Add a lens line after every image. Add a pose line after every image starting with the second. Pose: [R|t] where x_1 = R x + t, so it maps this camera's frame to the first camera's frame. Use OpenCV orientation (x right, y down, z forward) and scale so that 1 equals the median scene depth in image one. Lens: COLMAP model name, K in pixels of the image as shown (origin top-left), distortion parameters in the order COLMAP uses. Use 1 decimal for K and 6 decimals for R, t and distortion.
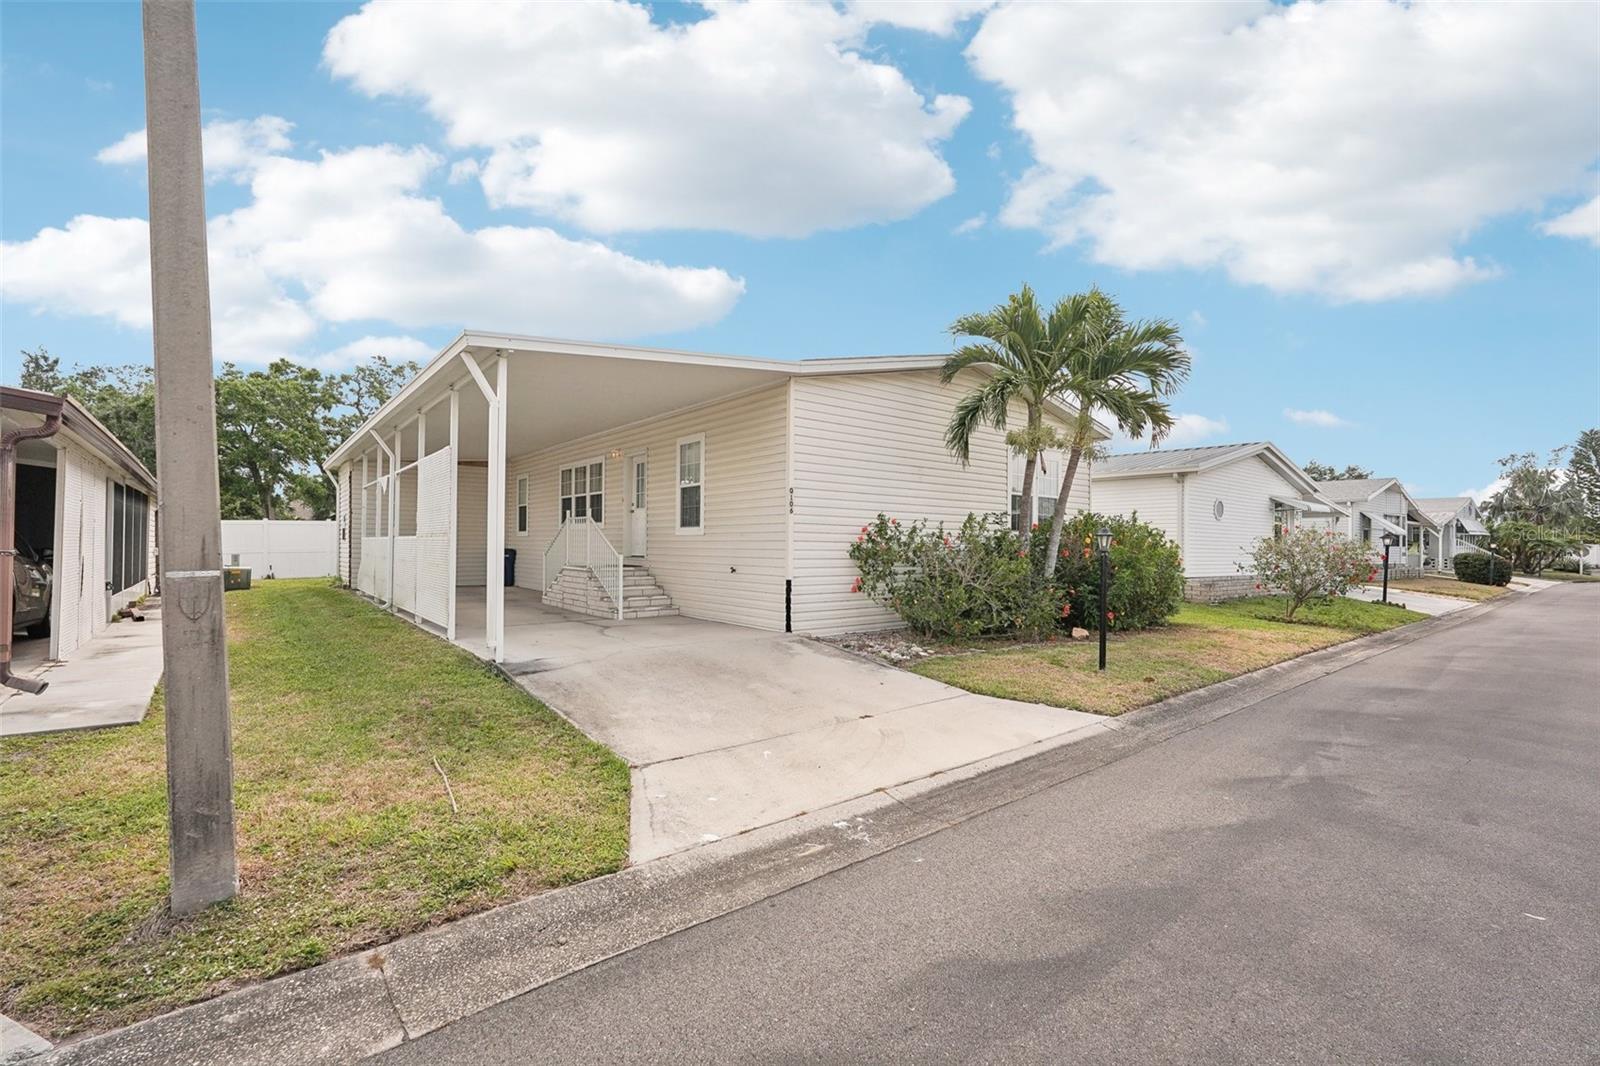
lens RADIAL K [[706.3, 0, 800.1], [0, 706.3, 536.9], [0, 0, 1]] dist [-0.015228, 0.006535]
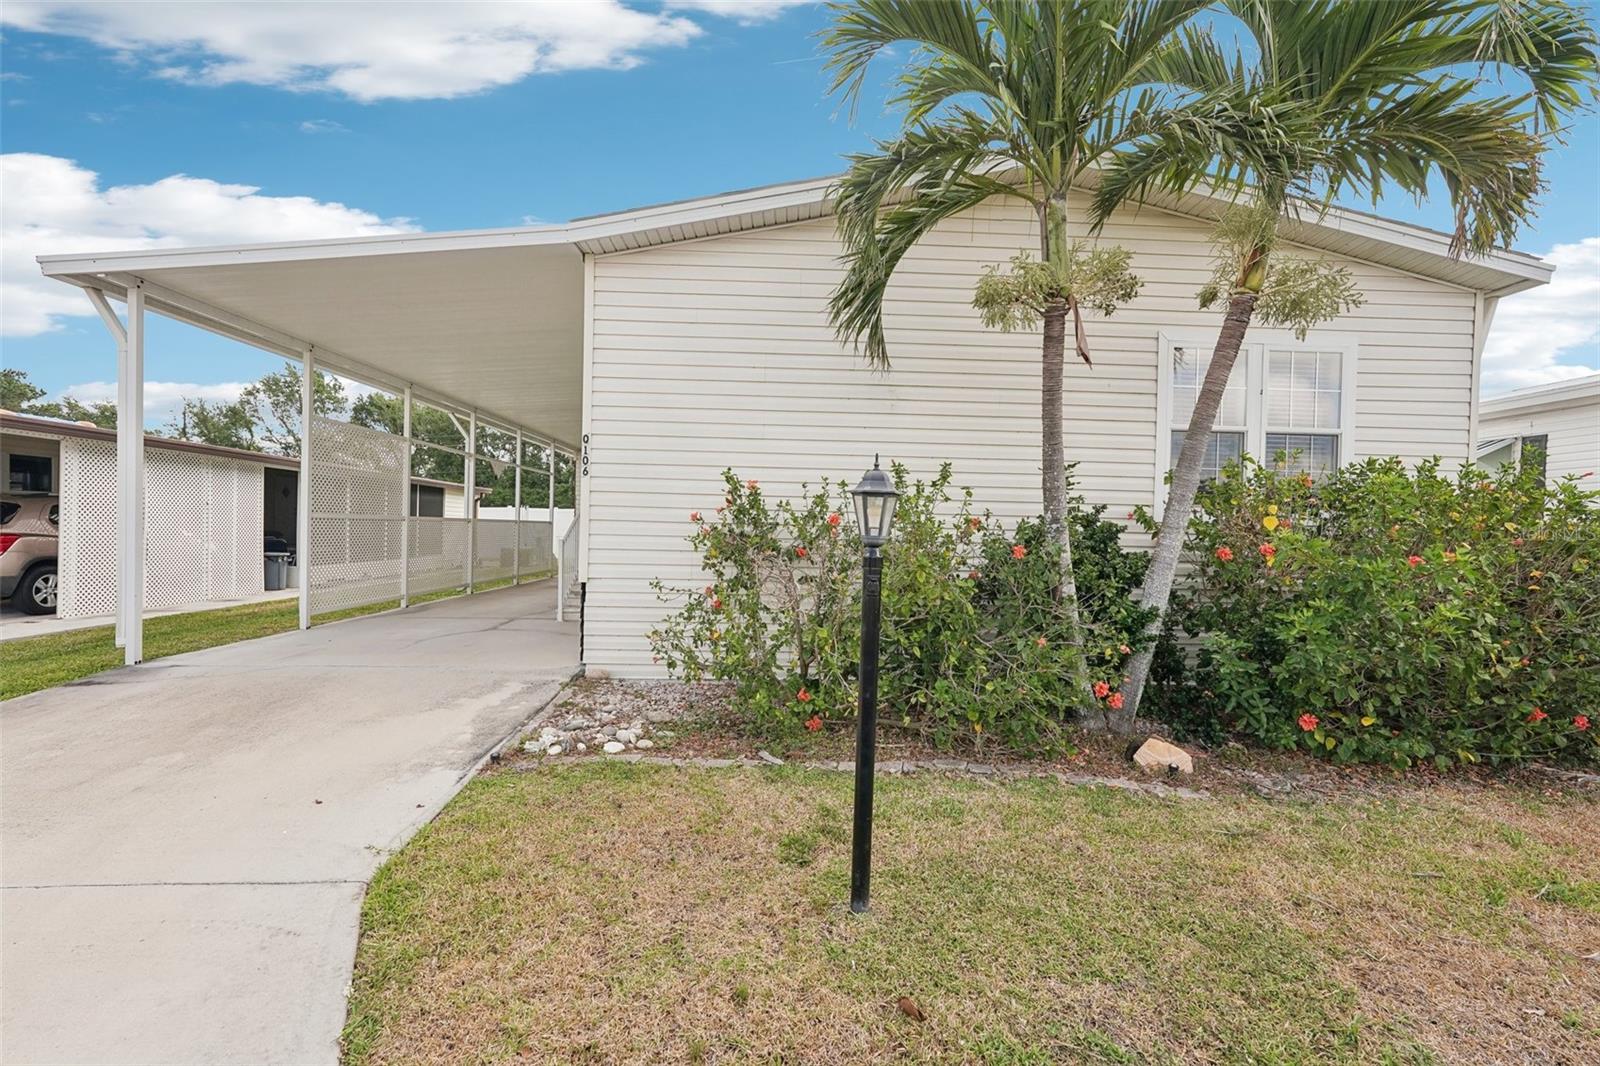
lens RADIAL K [[706.3, 0, 800.1], [0, 706.3, 536.9], [0, 0, 1]] dist [-0.015228, 0.006535]
pose [[0.800939, 0.013957, -0.598583, 0.486073], [-0.006045, 0.999866, 0.015224, 0.009422], [0.598715, -0.008575, 0.800916, 0.585419]]
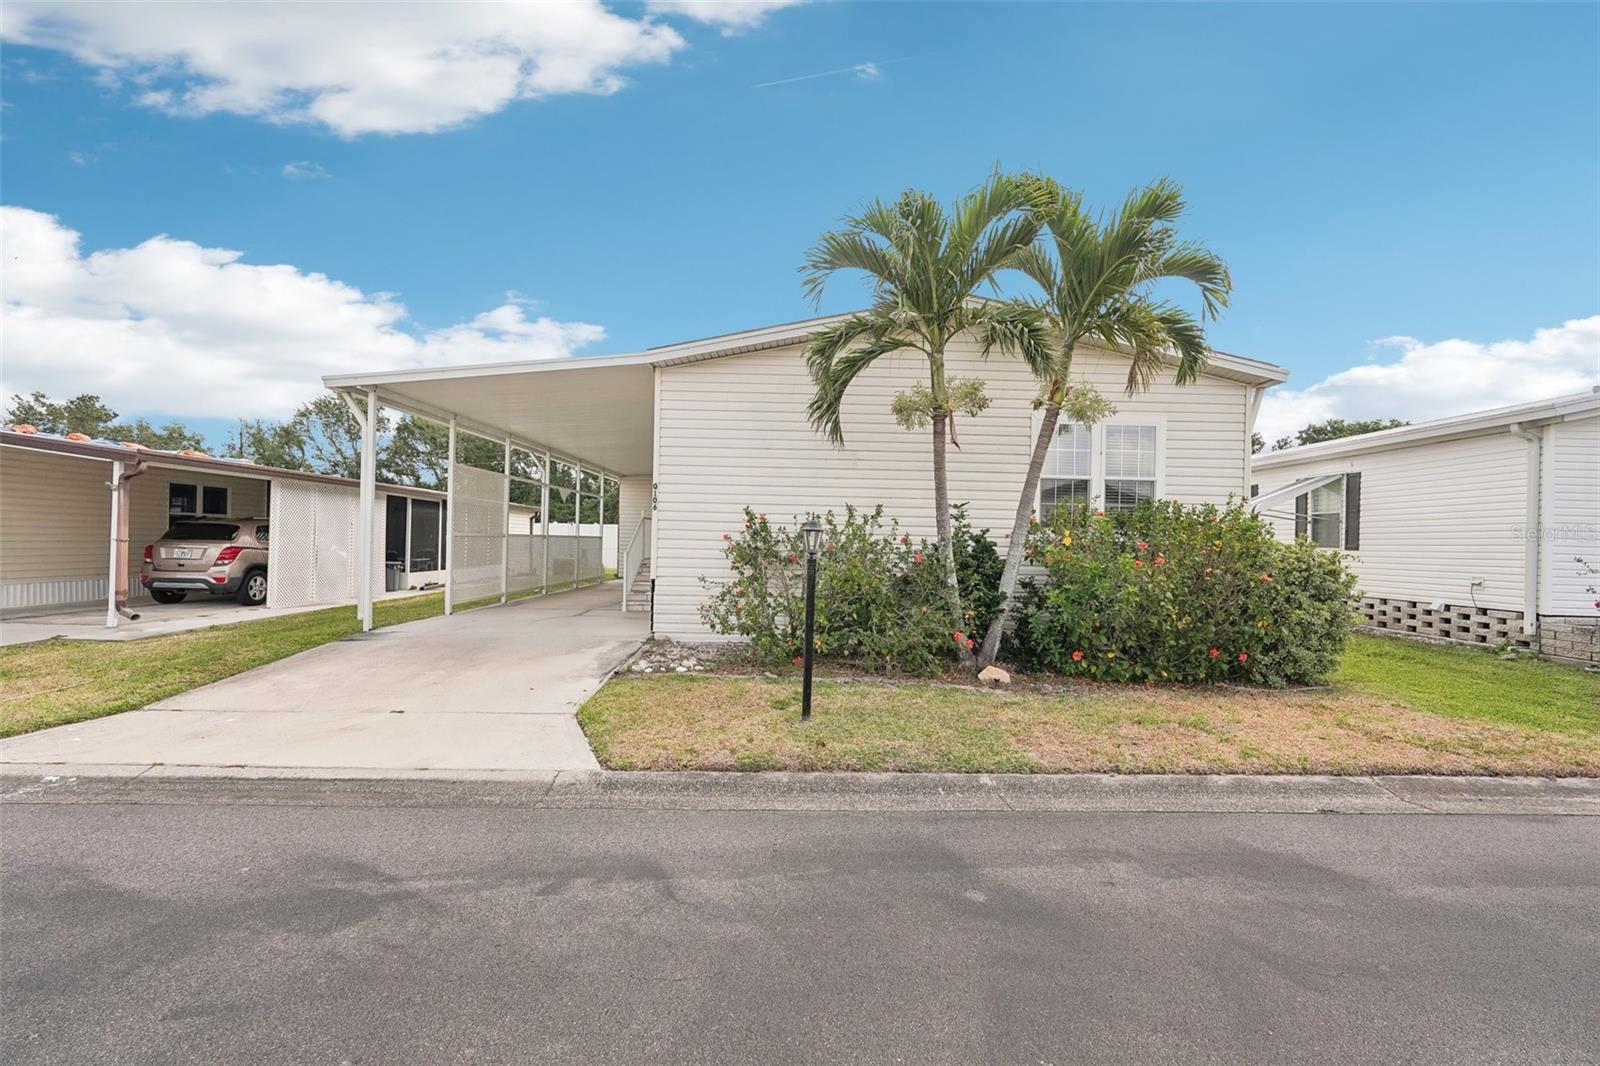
lens RADIAL K [[706.3, 0, 800.1], [0, 706.3, 536.9], [0, 0, 1]] dist [-0.015228, 0.006535]
pose [[0.783148, 0.003149, -0.621827, 0.703548], [-0.005622, 0.999982, -0.002016, 0.004058], [0.621810, 0.005075, 0.783152, 0.352311]]
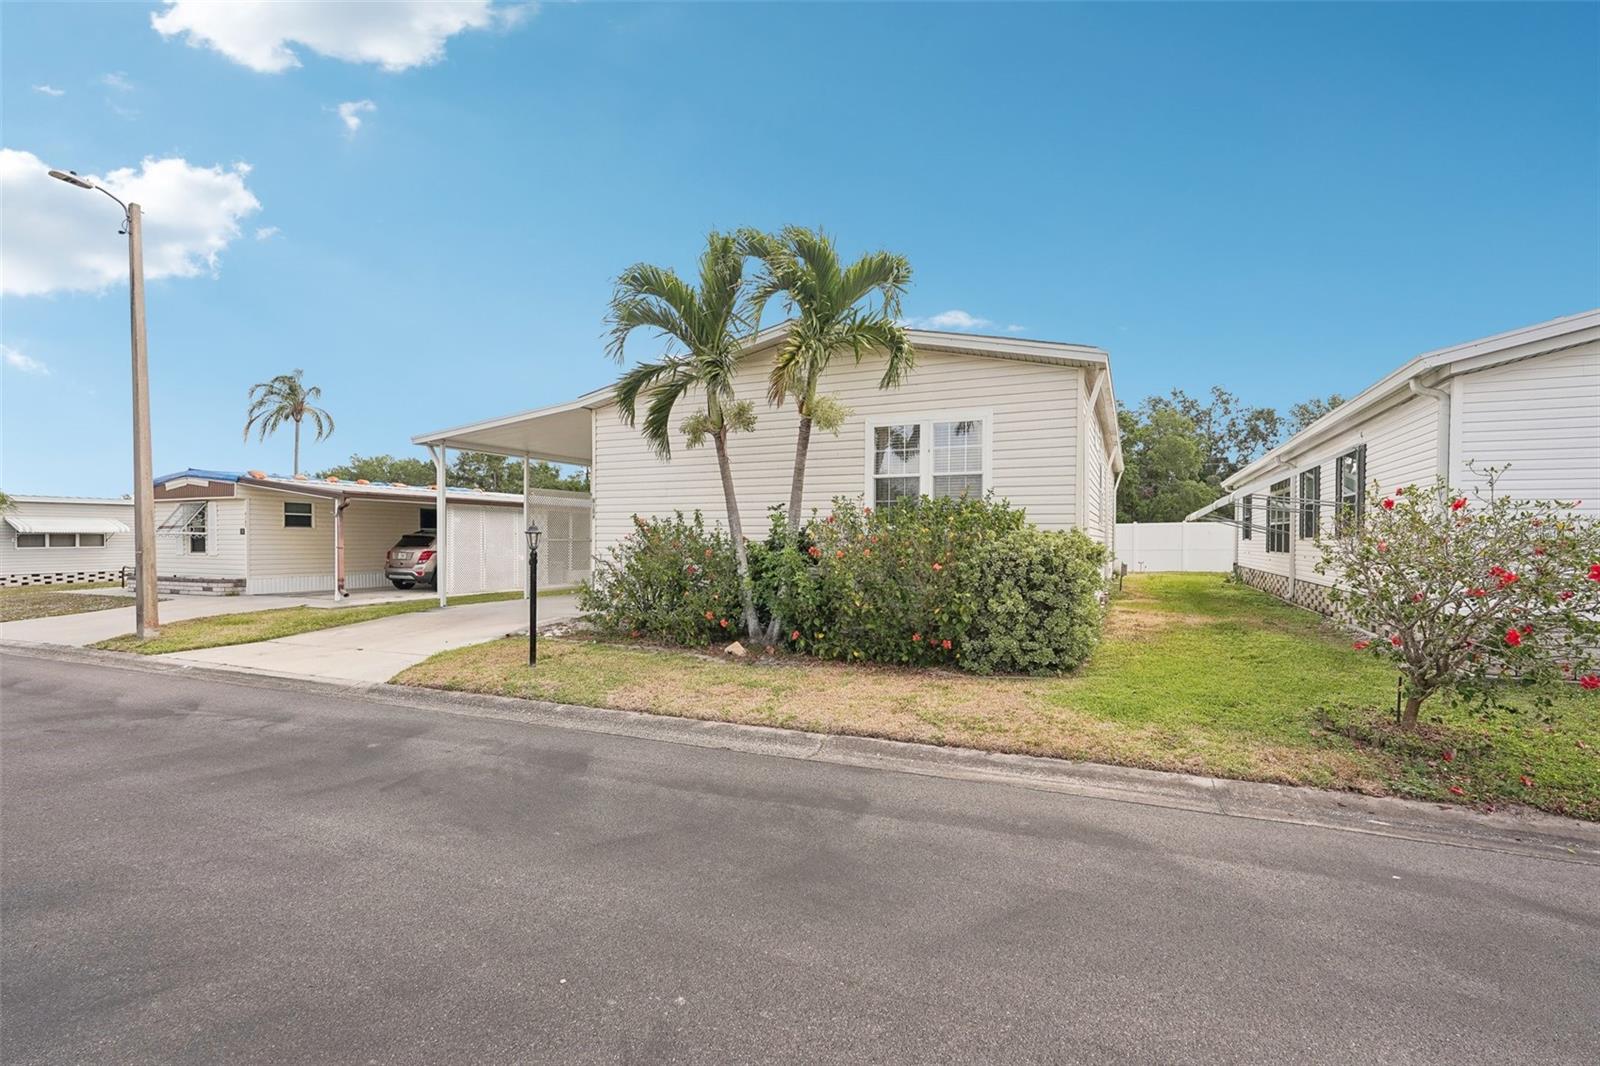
lens RADIAL K [[722.4, 0, 802.4], [0, 722.4, 545.4], [0, 0, 1]] dist [-0.017165, 0.006681]
pose [[0.448866, -0.001976, -0.893597, 1.236029], [0.012160, 0.999918, 0.003897, 0.013644], [0.893516, -0.012615, 0.448853, 0.716975]]
